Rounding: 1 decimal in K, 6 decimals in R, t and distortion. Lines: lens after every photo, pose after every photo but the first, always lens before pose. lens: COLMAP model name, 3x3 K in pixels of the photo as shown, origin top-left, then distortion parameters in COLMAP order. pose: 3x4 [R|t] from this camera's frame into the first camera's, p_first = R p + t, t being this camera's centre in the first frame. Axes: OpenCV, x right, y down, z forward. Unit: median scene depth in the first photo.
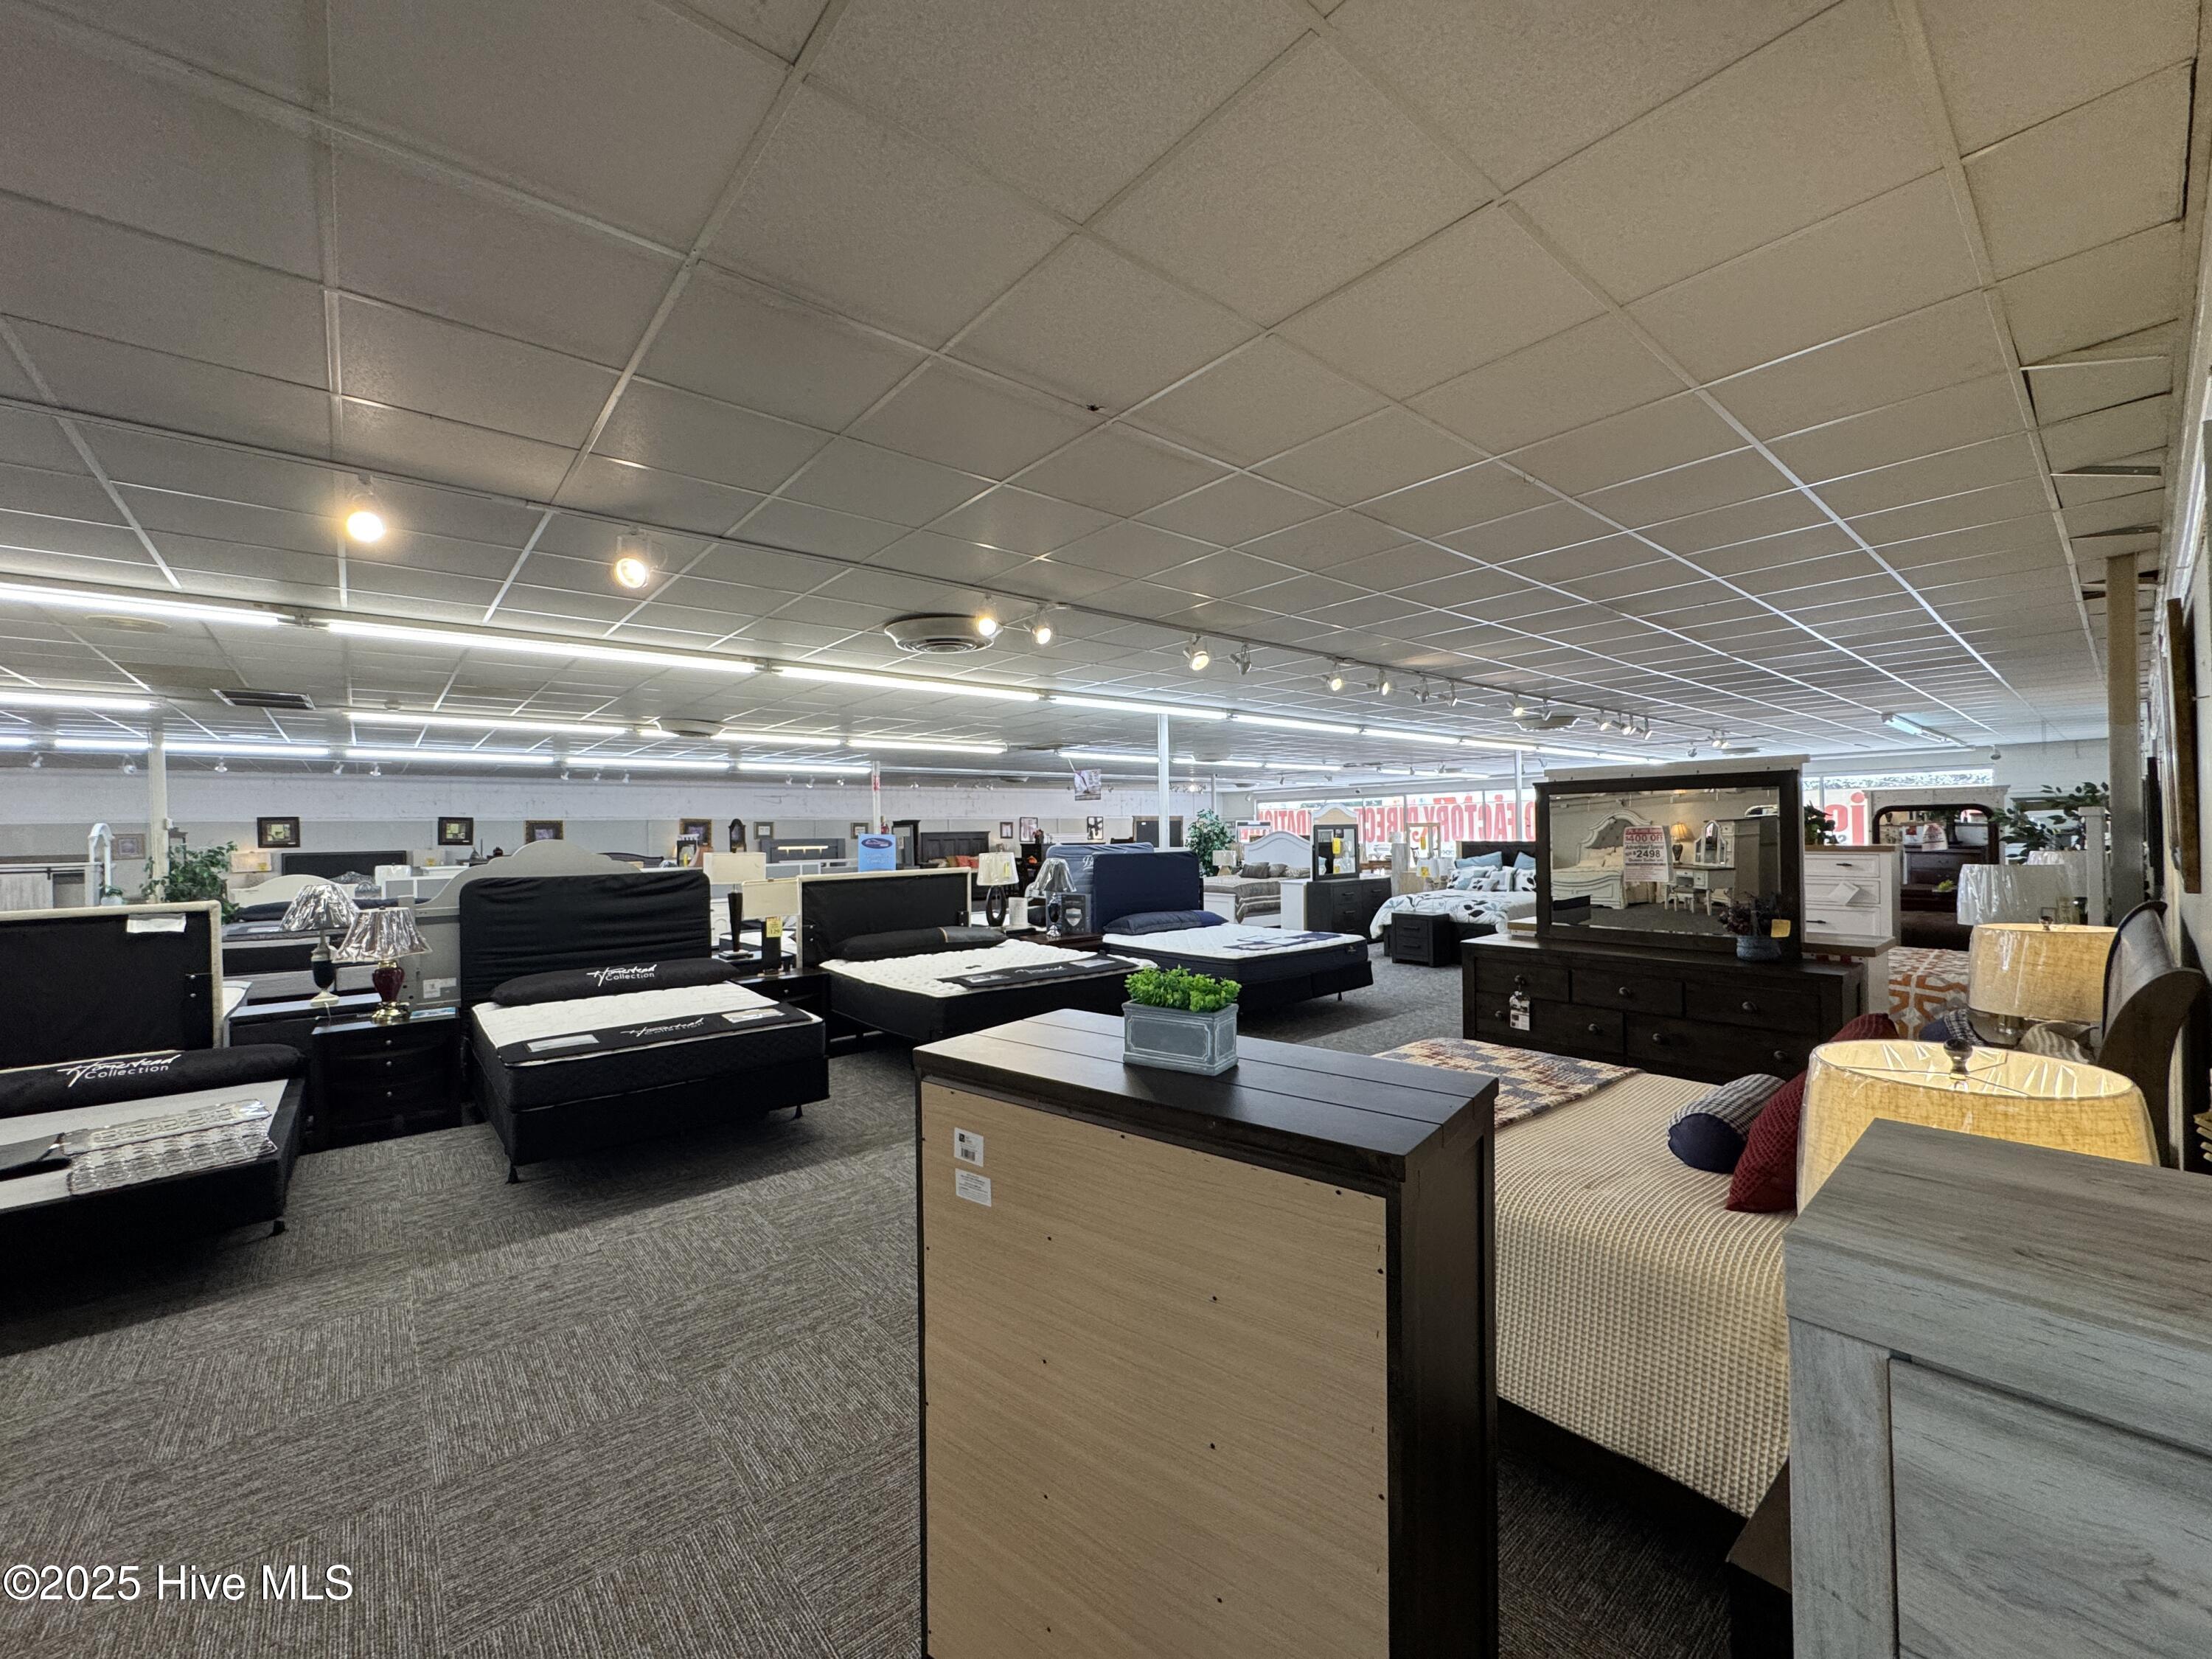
lens RADIAL K [[881.2, 0, 1106.0], [0, 881.2, 829.5], [0, 0, 1]] dist [-0.000877, -0.000094]
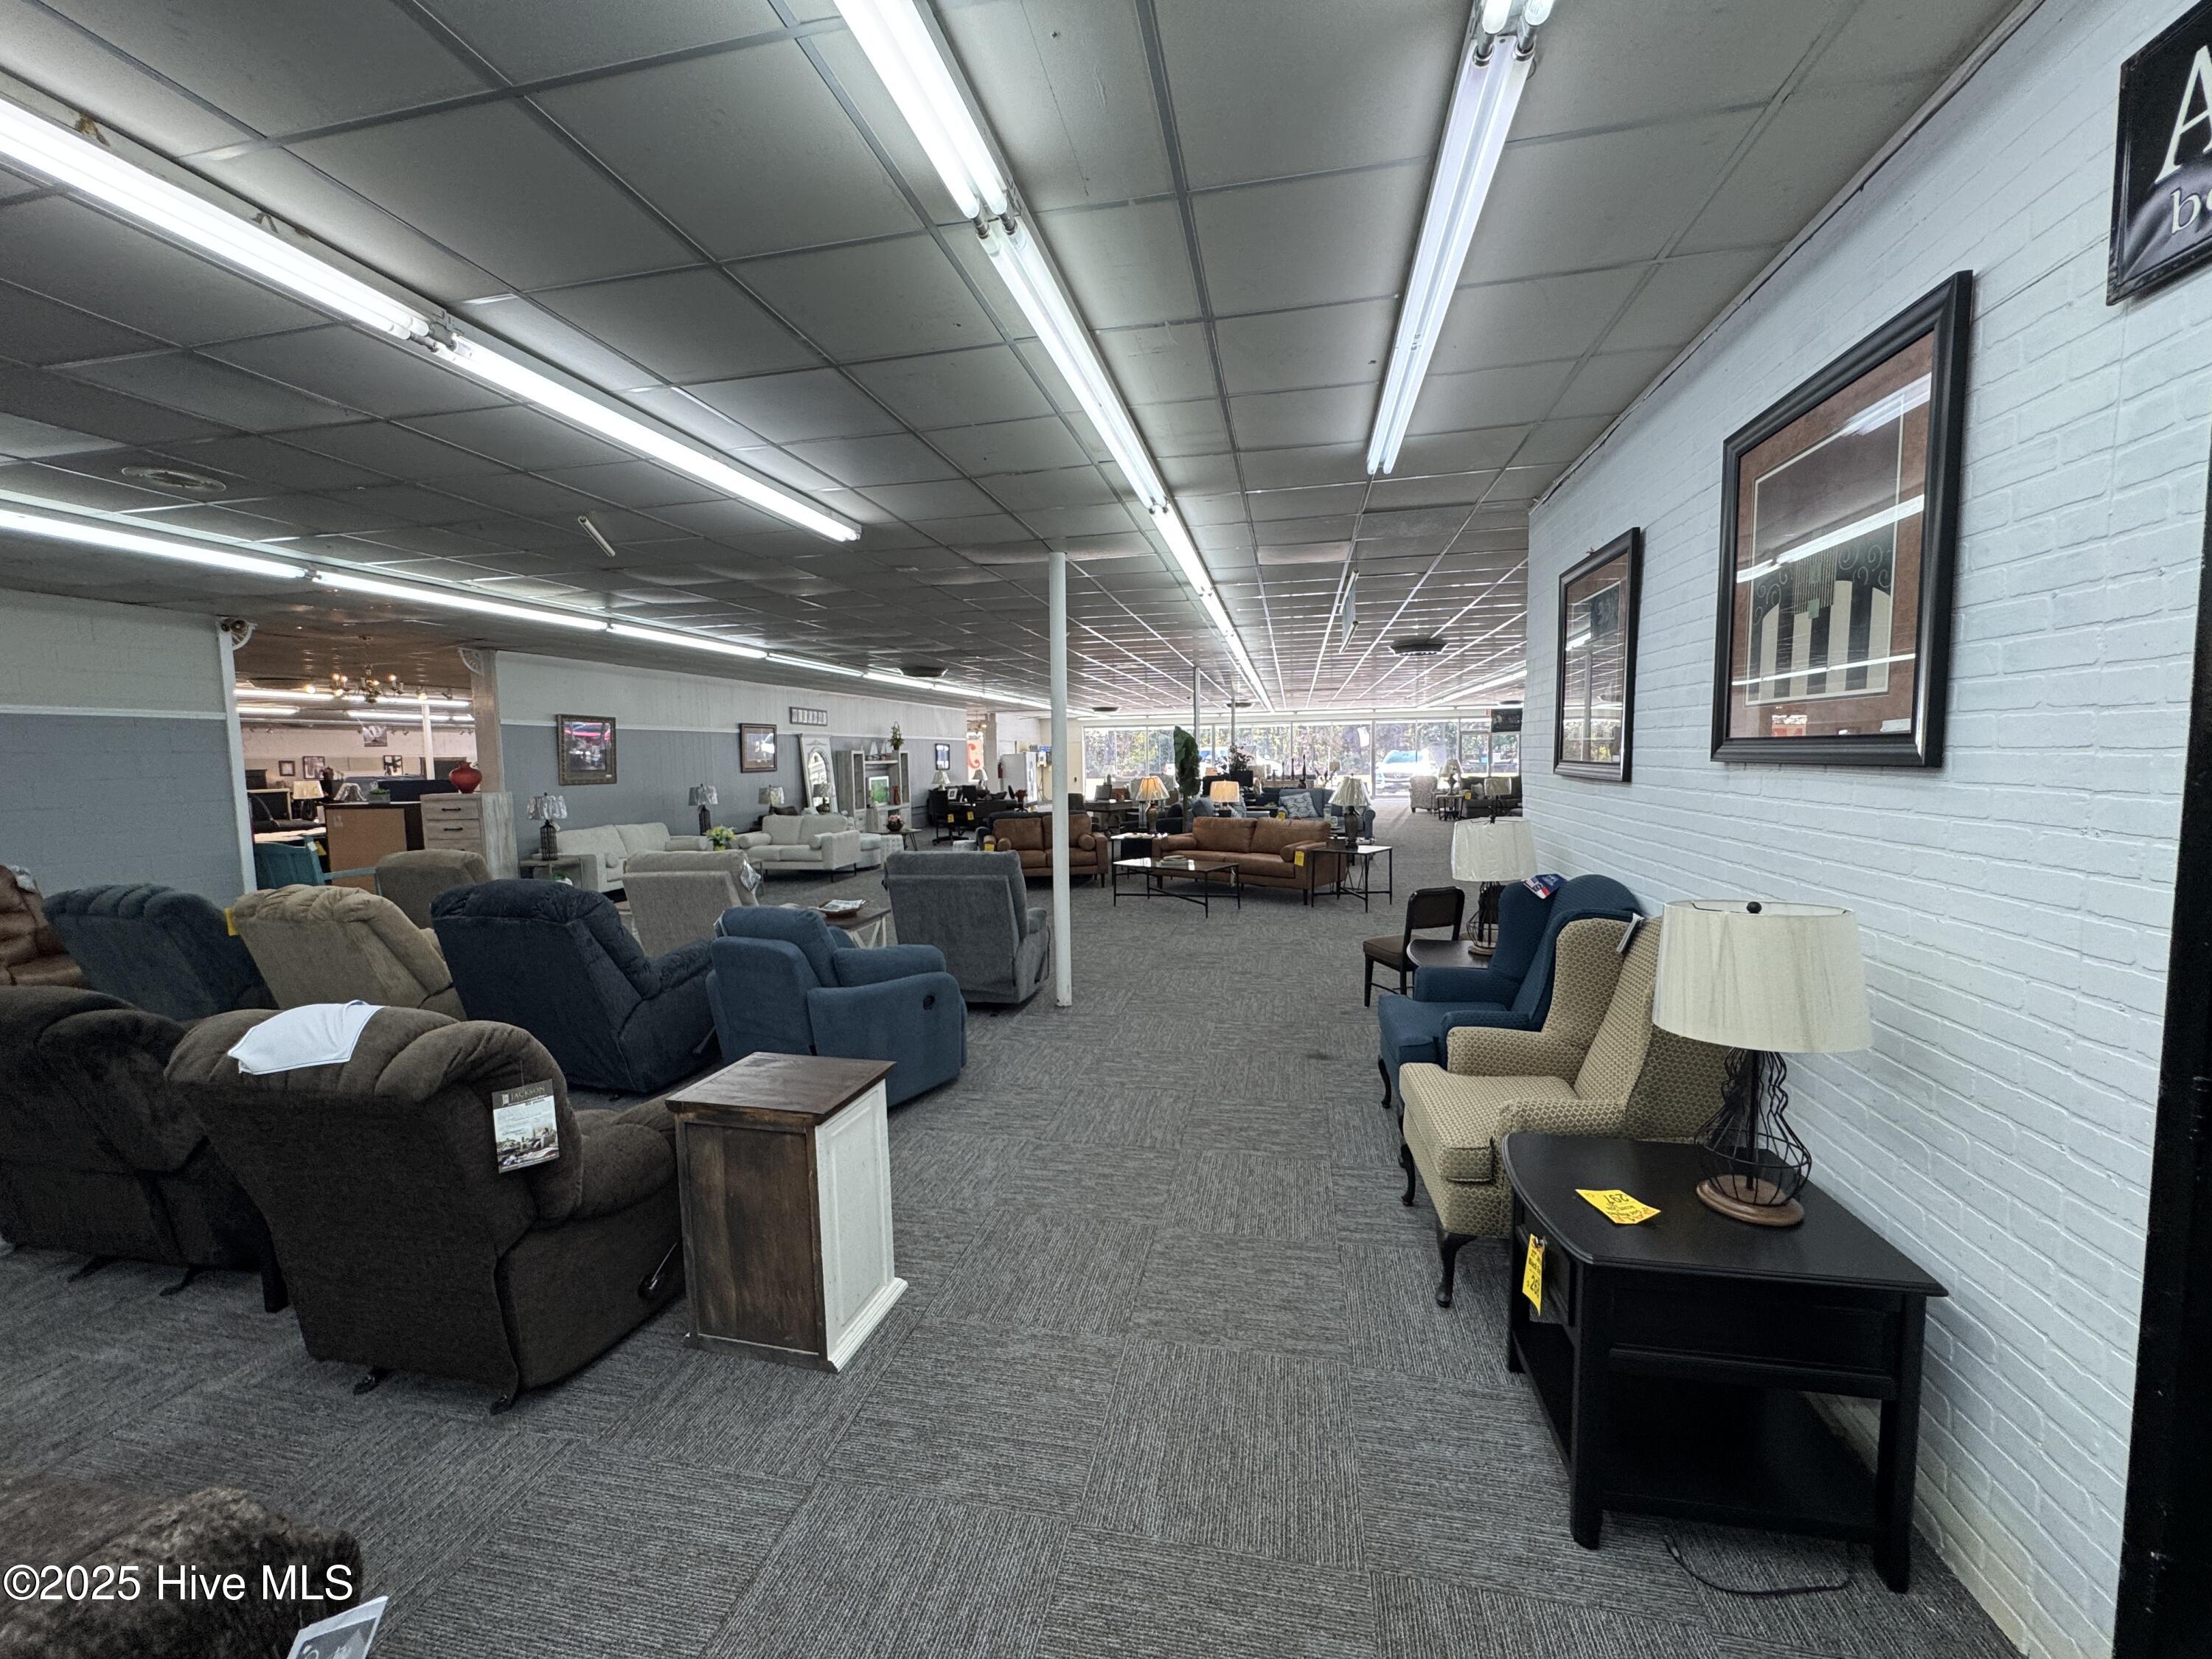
lens RADIAL K [[881.2, 0, 1106.0], [0, 881.2, 829.5], [0, 0, 1]] dist [-0.000877, -0.000094]
pose [[0.793413, -0.050523, 0.606583, 0.033858], [0.005944, 0.997145, 0.075278, 0.000418], [-0.608654, -0.056122, 0.791448, -0.640641]]
